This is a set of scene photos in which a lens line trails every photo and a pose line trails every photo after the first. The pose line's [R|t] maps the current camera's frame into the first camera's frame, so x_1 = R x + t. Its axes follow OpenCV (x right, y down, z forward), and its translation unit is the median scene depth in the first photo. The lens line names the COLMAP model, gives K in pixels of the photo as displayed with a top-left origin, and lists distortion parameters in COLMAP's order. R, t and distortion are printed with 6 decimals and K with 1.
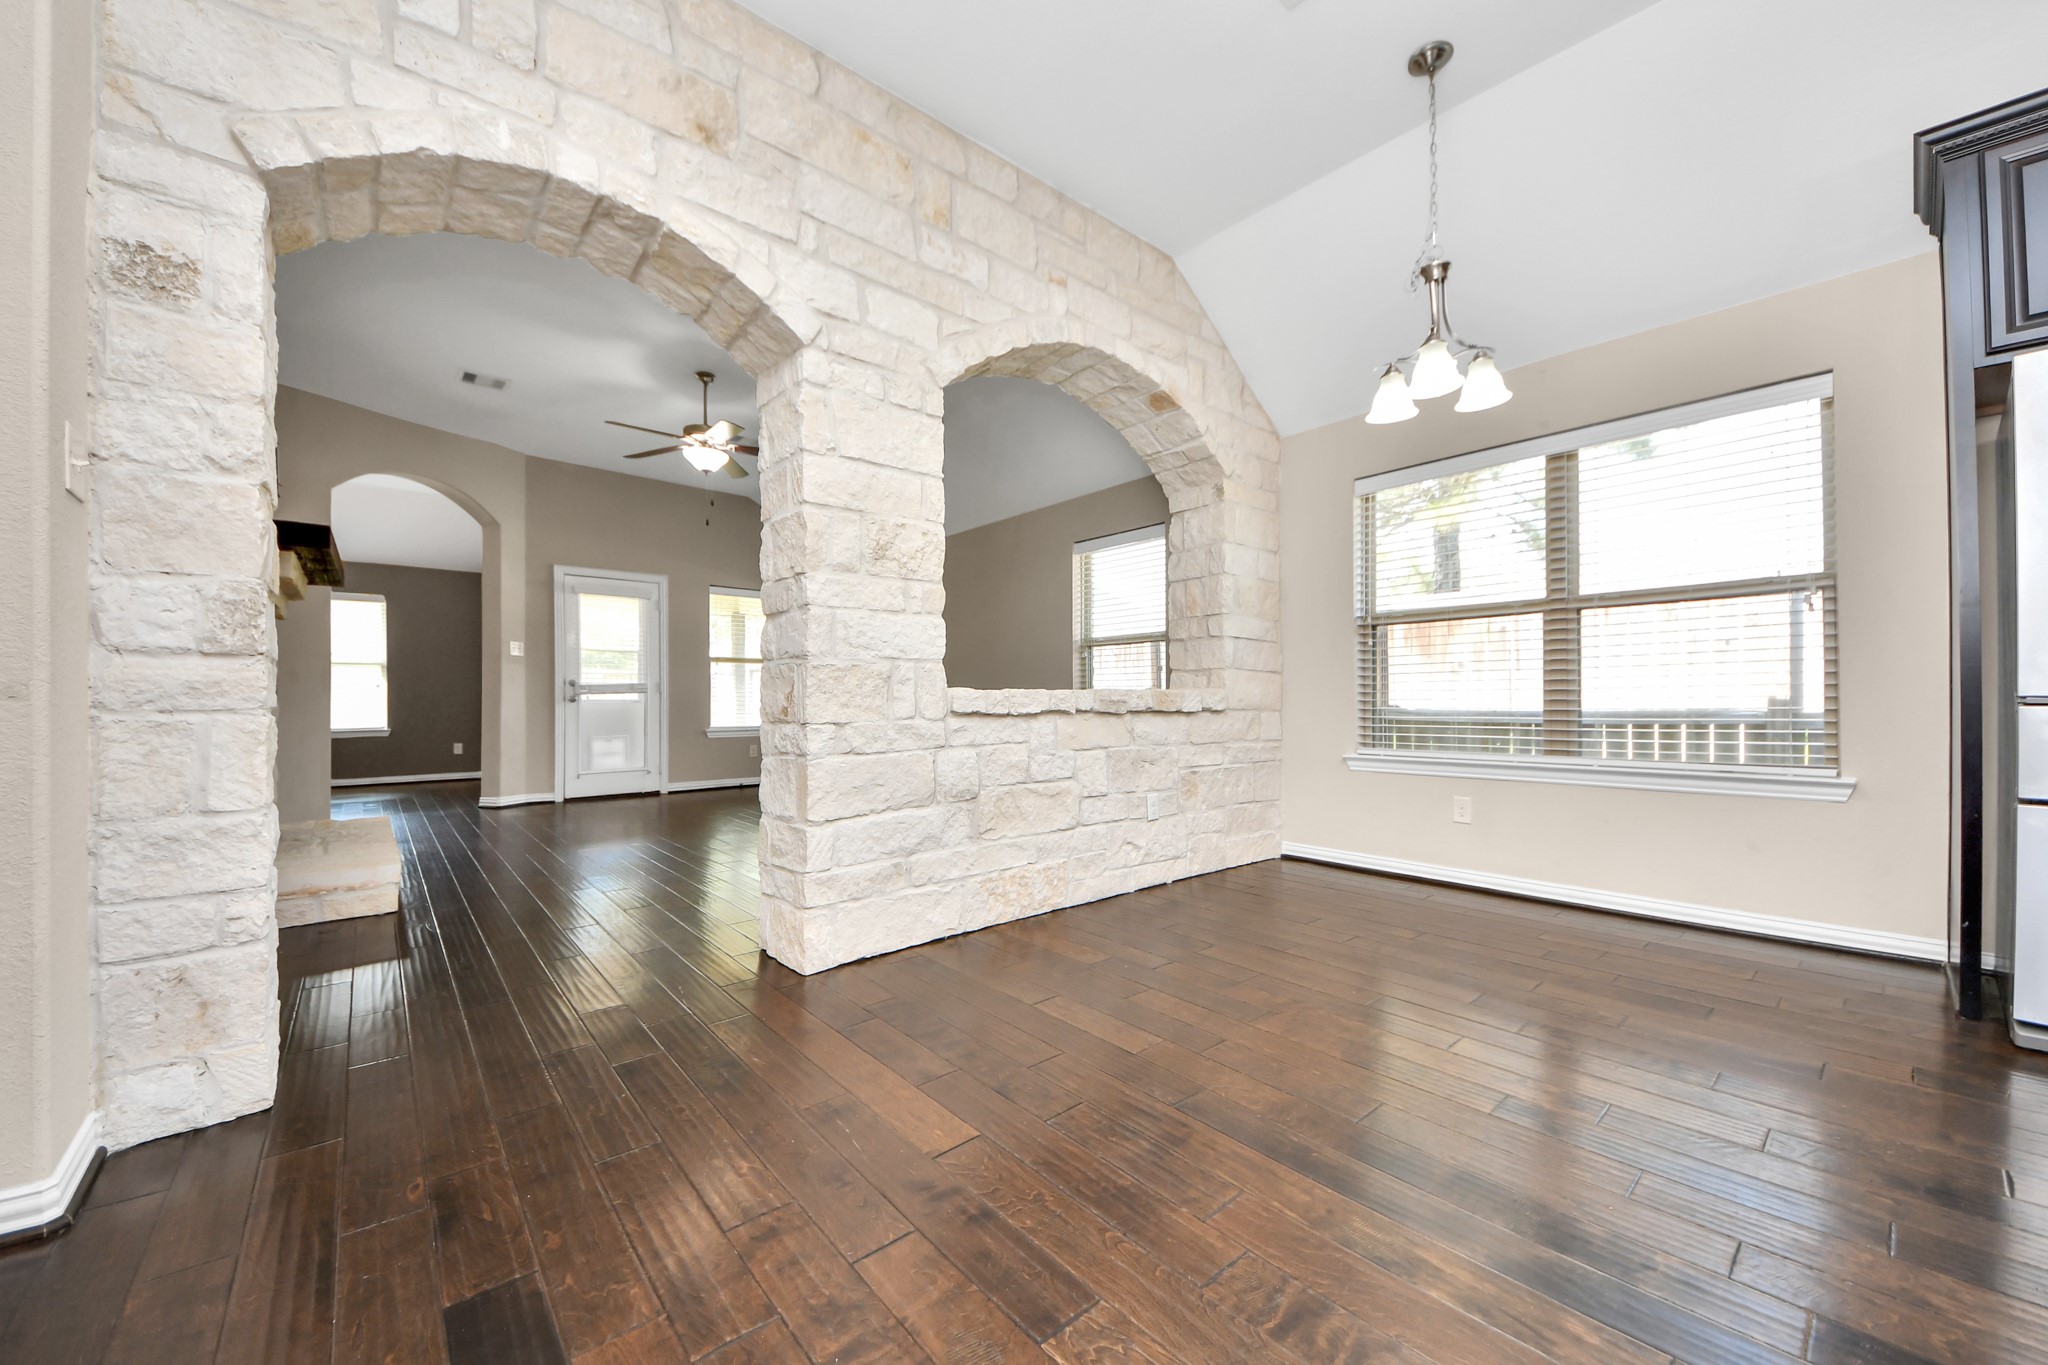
lens RADIAL K [[768.5, 0, 1007.7], [0, 768.5, 697.3], [0, 0, 1]] dist [0.000828, -0.000206]
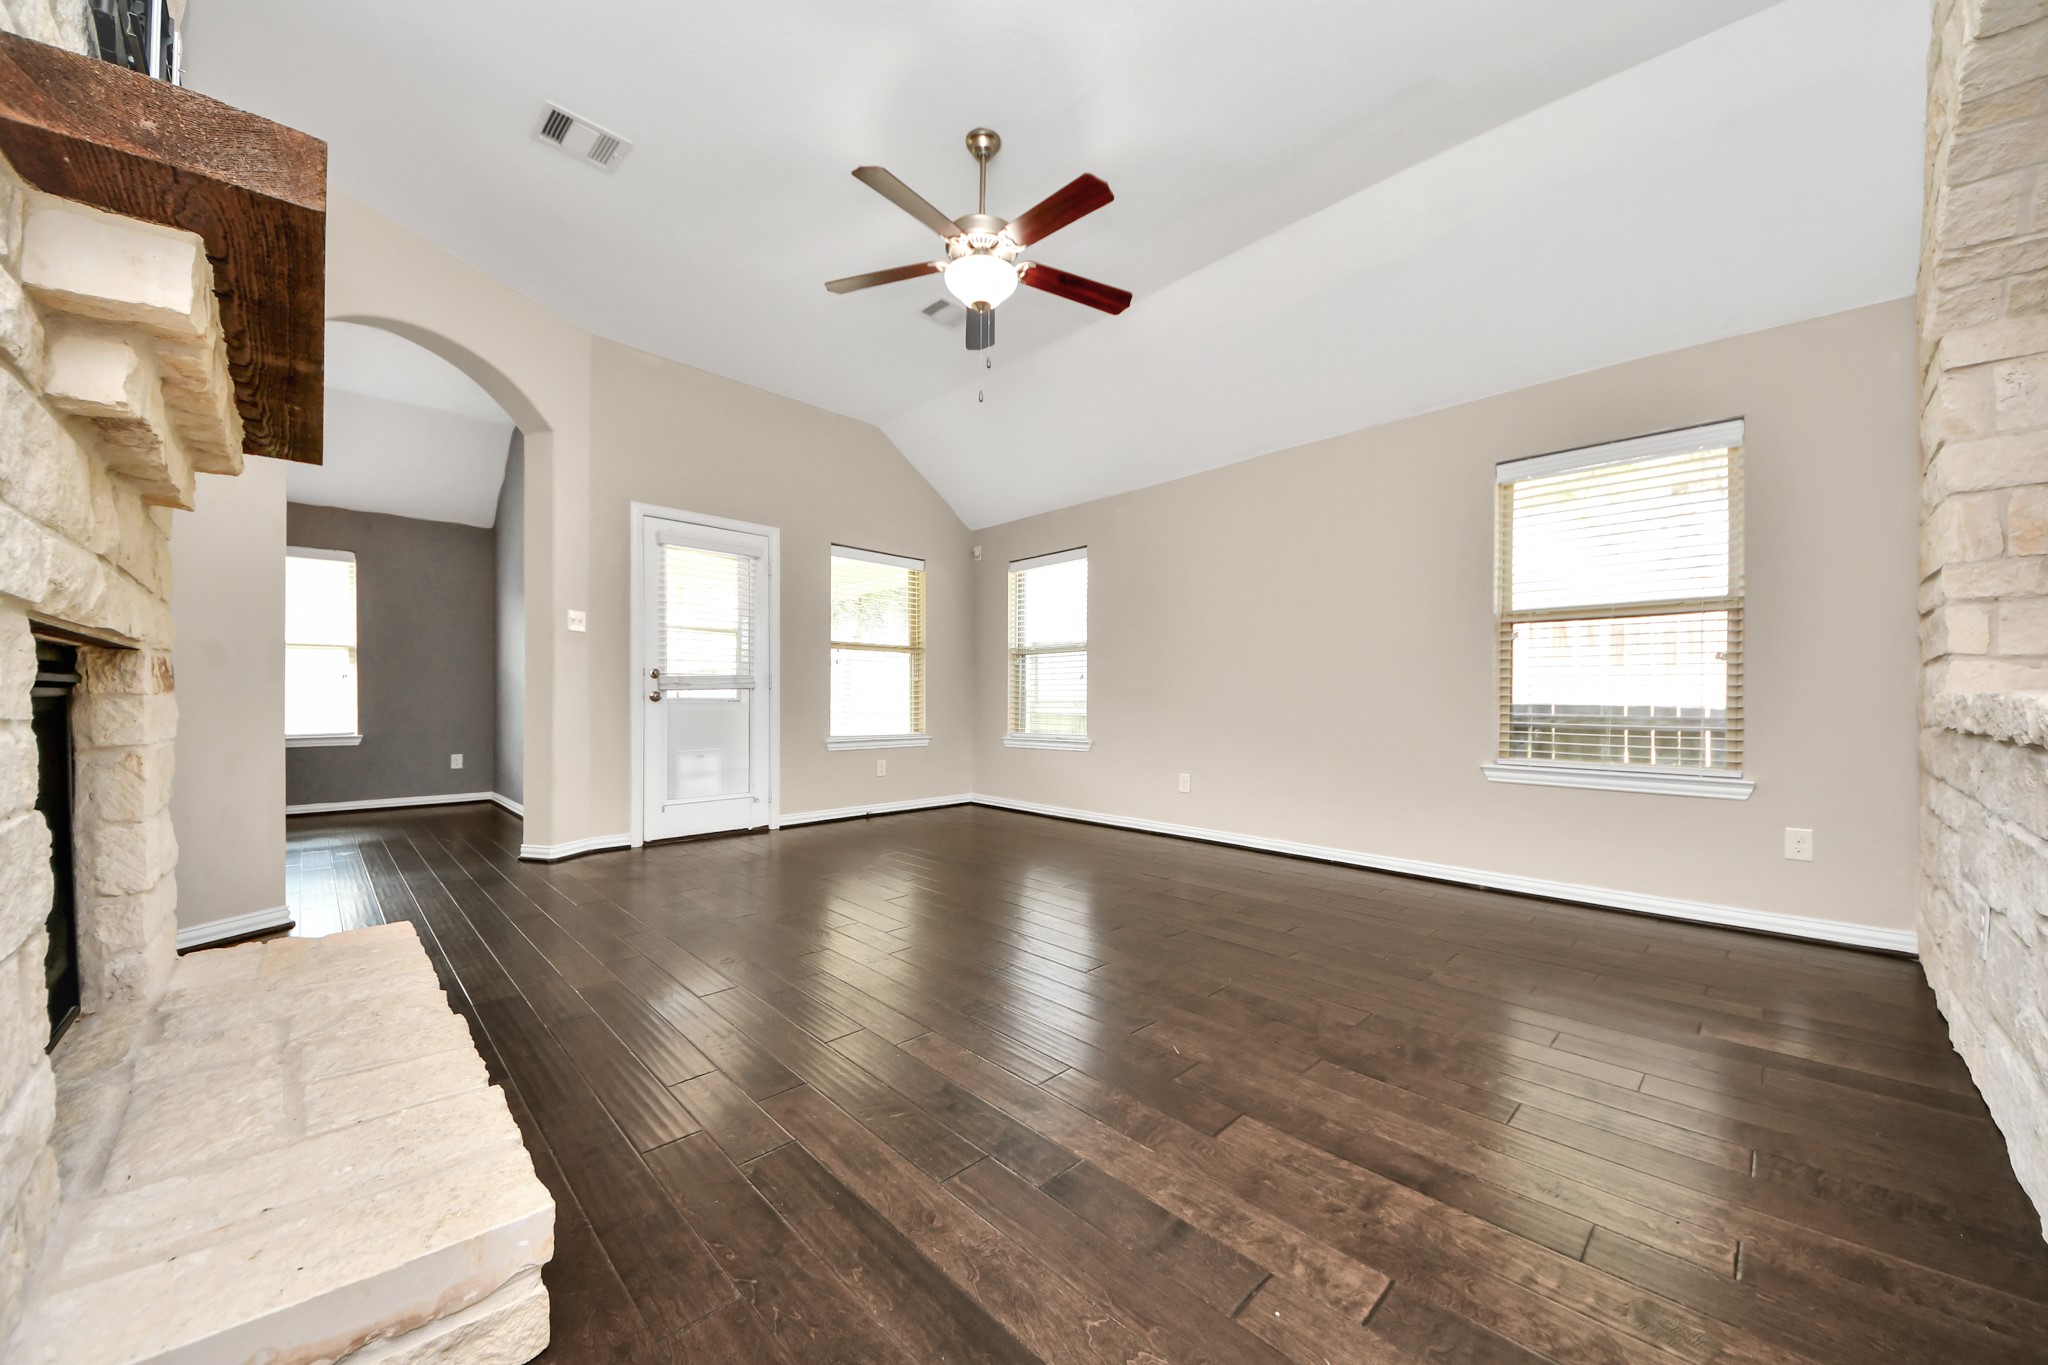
lens RADIAL K [[728.2, 0, 1030.9], [0, 728.2, 706.4], [0, 0, 1]] dist [-0.020712, -0.000058]
pose [[0.995484, 0.006709, 0.094691, -0.259834], [-0.007430, 0.999946, 0.007265, 0.003317], [-0.094637, -0.007936, 0.995480, 0.286739]]
